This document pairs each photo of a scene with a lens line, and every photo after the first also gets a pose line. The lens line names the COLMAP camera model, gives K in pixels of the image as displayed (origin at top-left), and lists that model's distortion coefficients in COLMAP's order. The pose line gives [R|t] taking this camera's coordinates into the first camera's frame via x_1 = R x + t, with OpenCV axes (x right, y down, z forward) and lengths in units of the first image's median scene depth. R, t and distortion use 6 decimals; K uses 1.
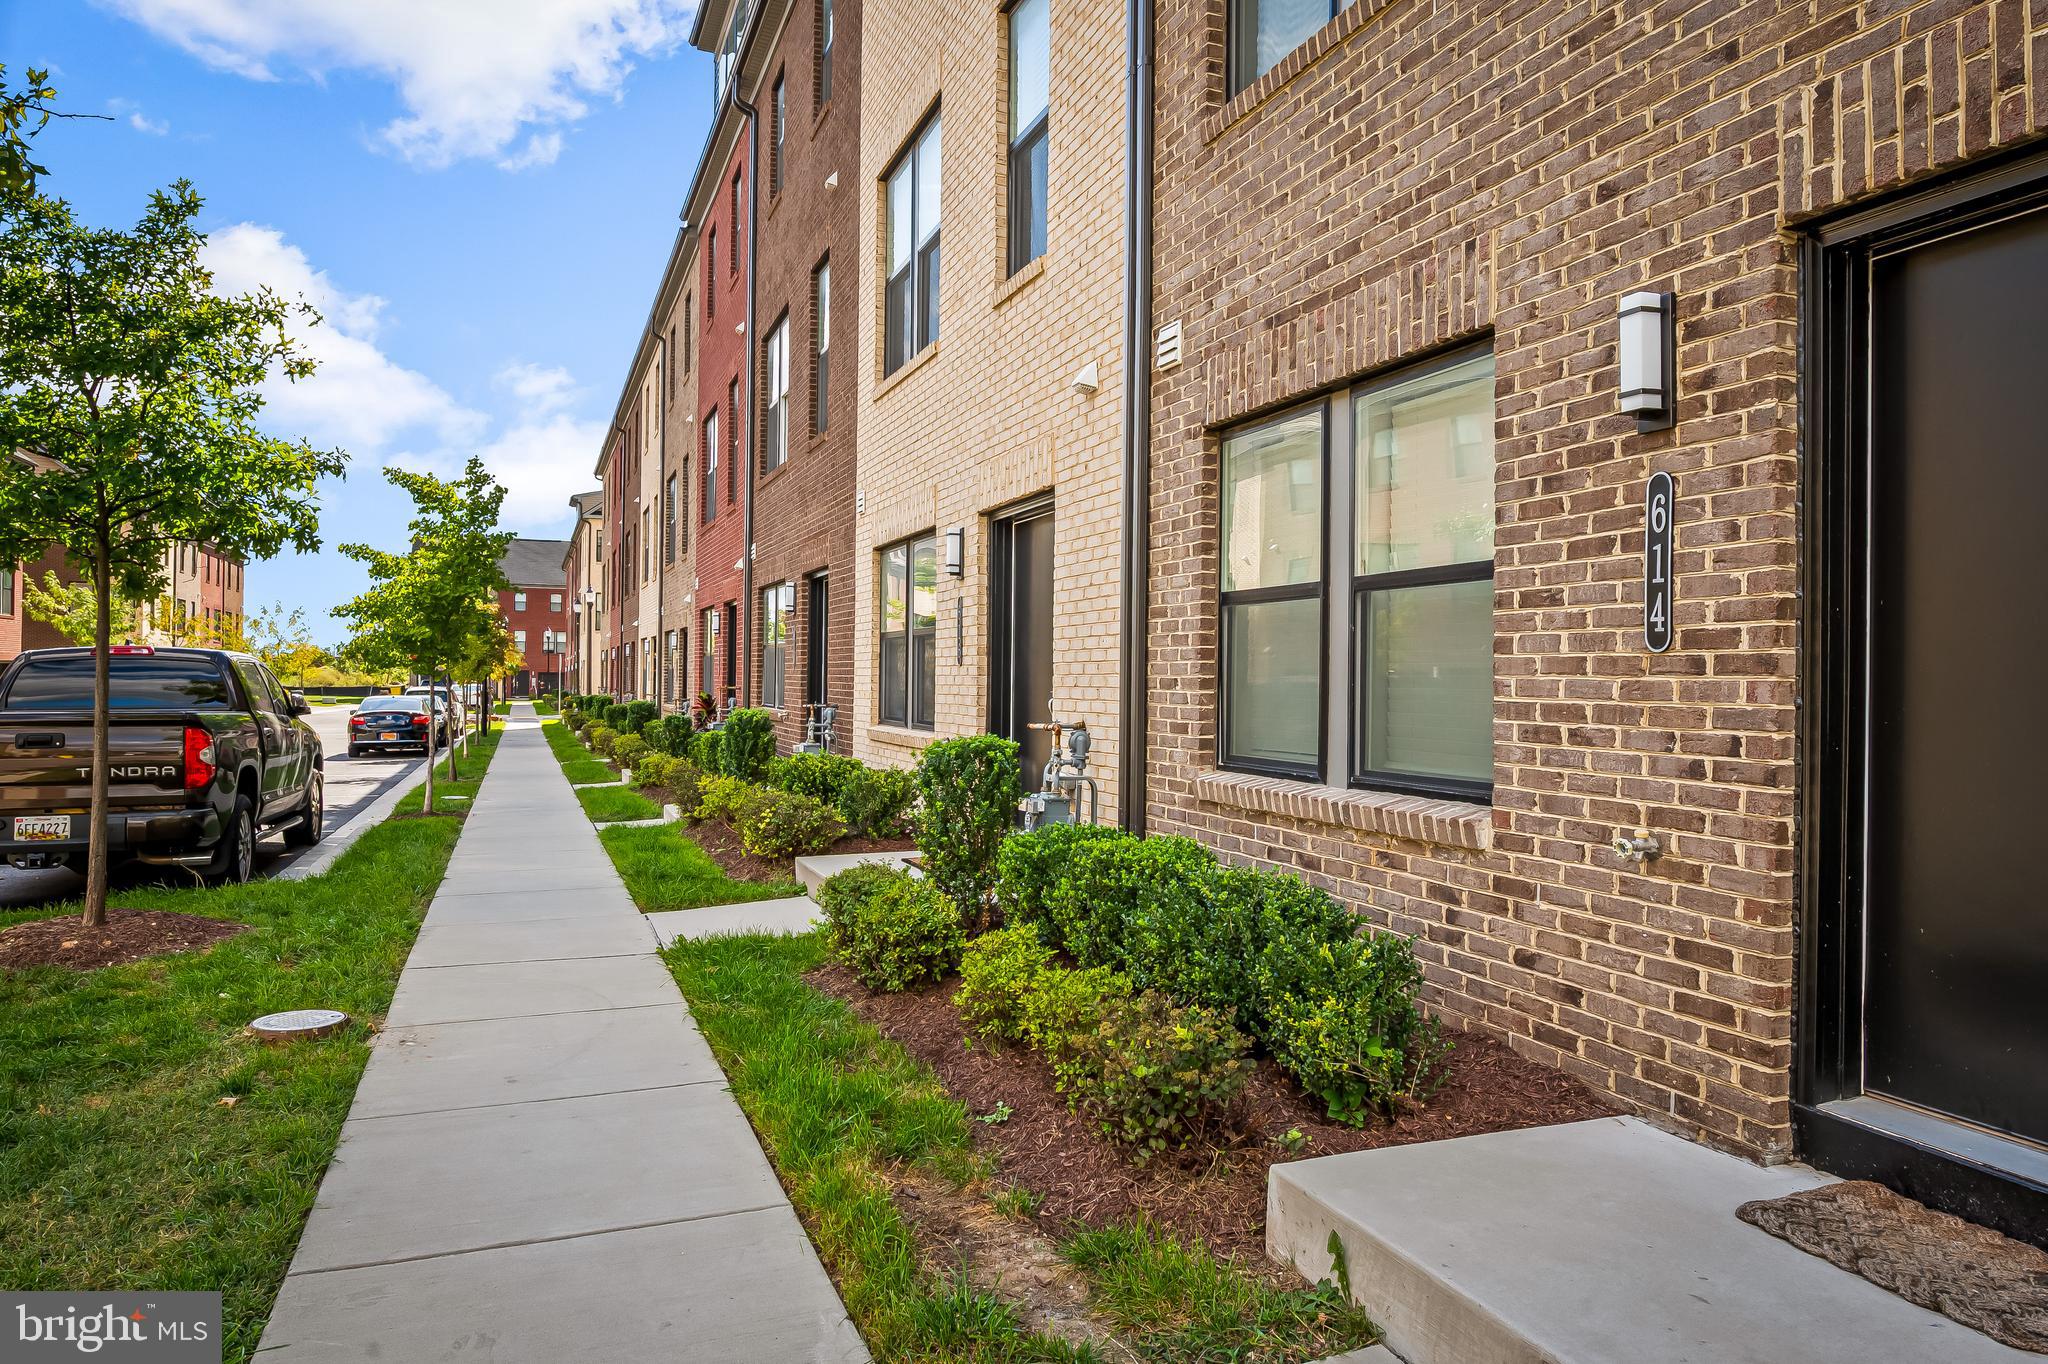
lens RADIAL K [[1376.0, 0, 1023.2], [0, 1376.0, 681.8], [0, 0, 1]] dist [-0.003306, -0.002060]
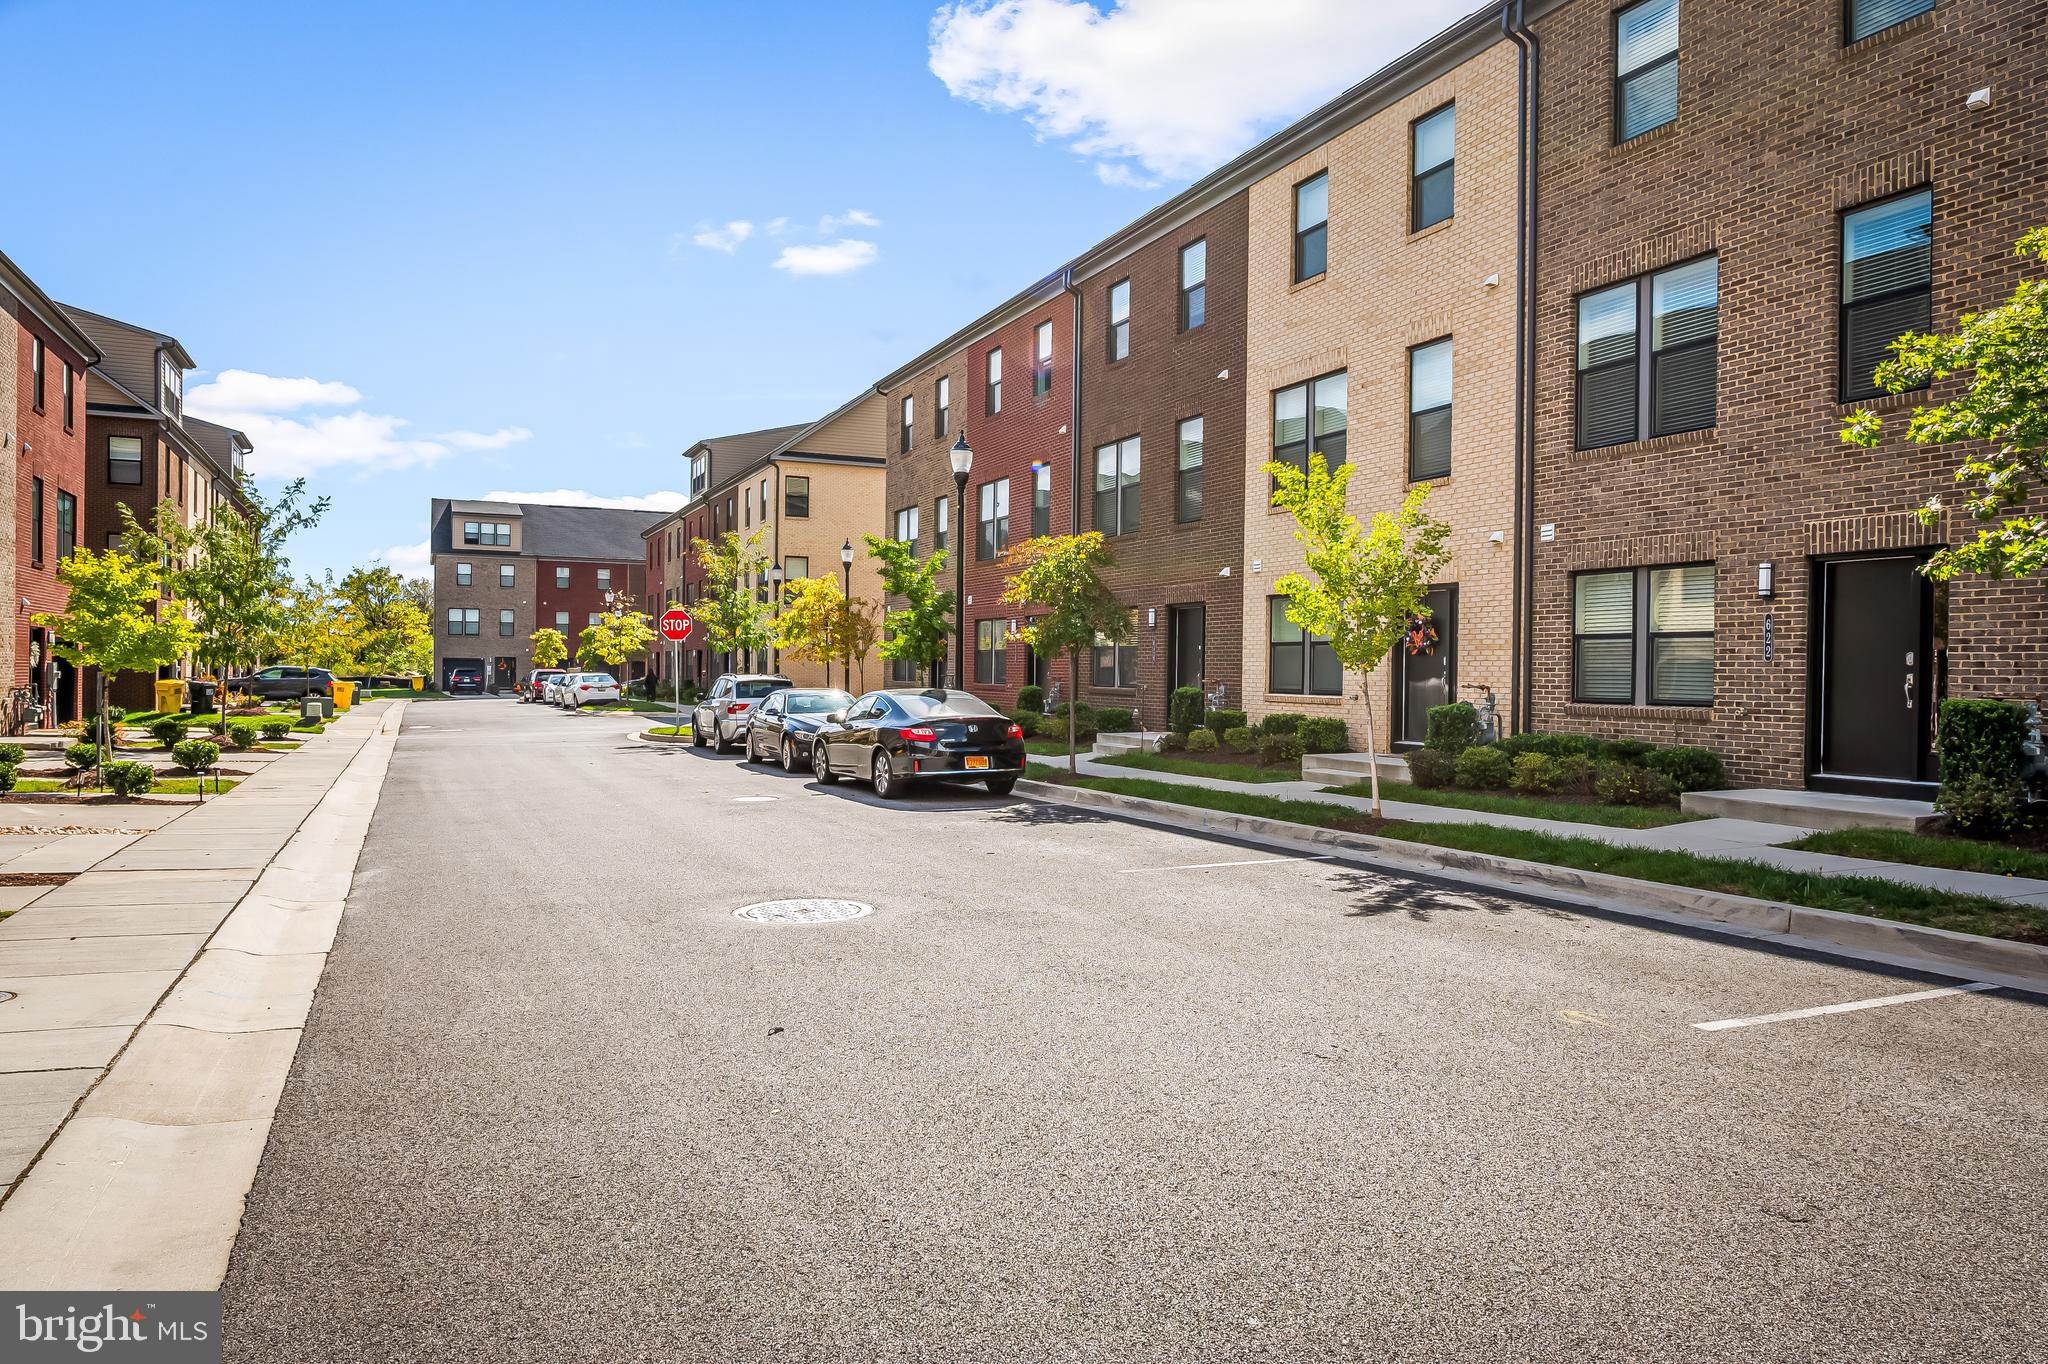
lens RADIAL K [[1376.0, 0, 1039.4], [0, 1376.0, 678.3], [0, 0, 1]] dist [-0.003306, -0.002060]
pose [[0.996288, 0.002329, 0.086048, -1.123025], [-0.002564, 0.999993, 0.002616, 0.012481], [-0.086041, -0.002827, 0.996288, -1.555298]]
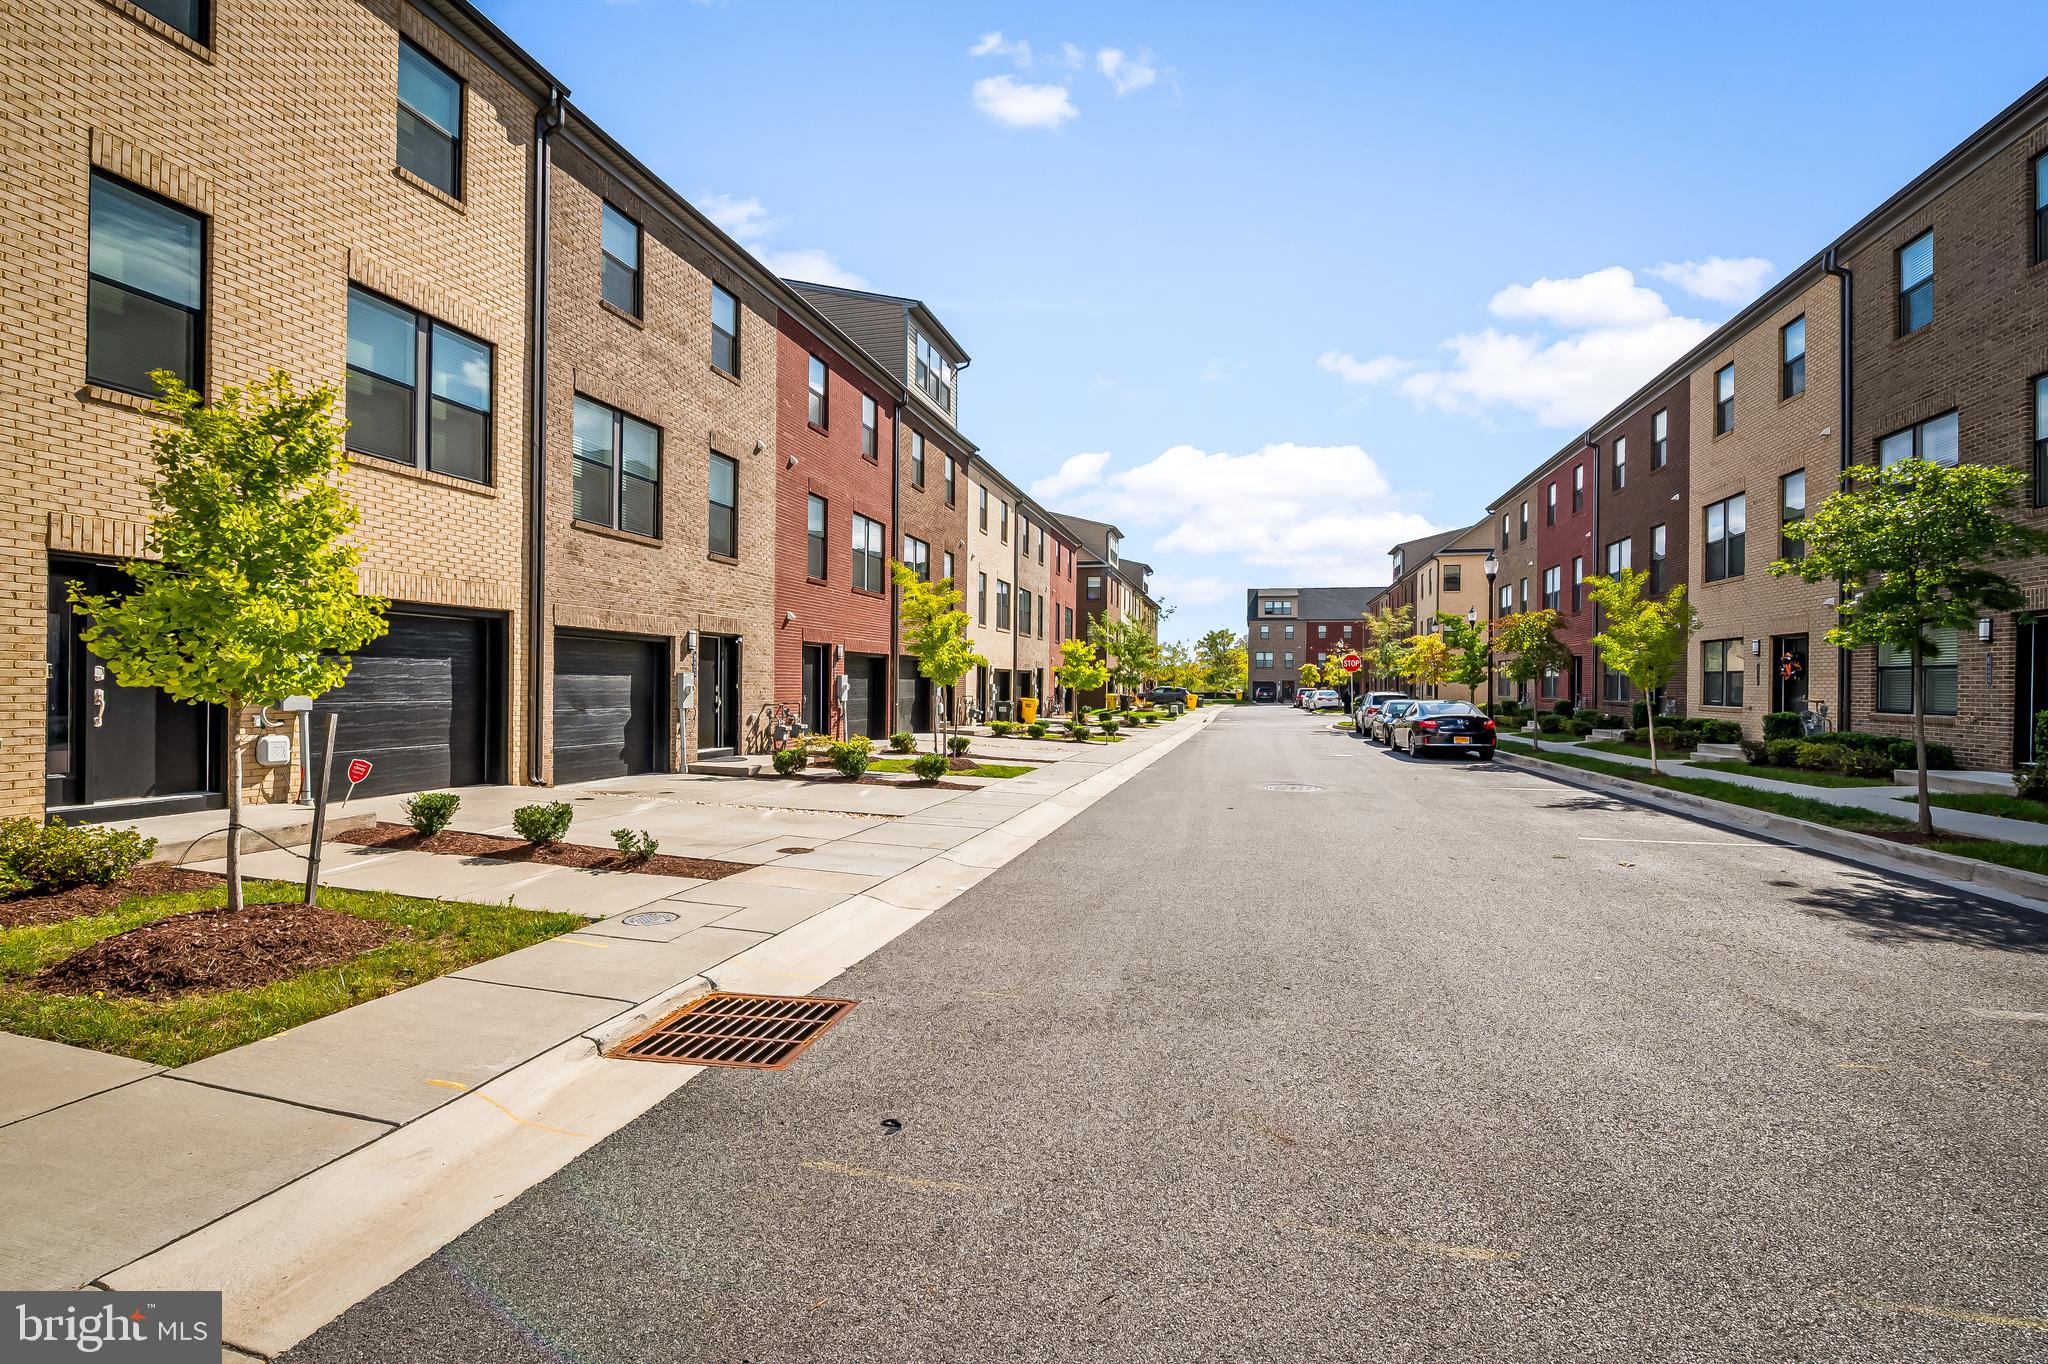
lens RADIAL K [[922.6, 0, 1035.8], [0, 922.6, 683.1], [0, 0, 1]] dist [-0.009490, -0.001375]
pose [[0.837773, -0.000288, -0.546018, -0.452061], [-0.003745, 0.999973, -0.006273, 0.005534], [0.546005, 0.007301, 0.837750, -2.536003]]
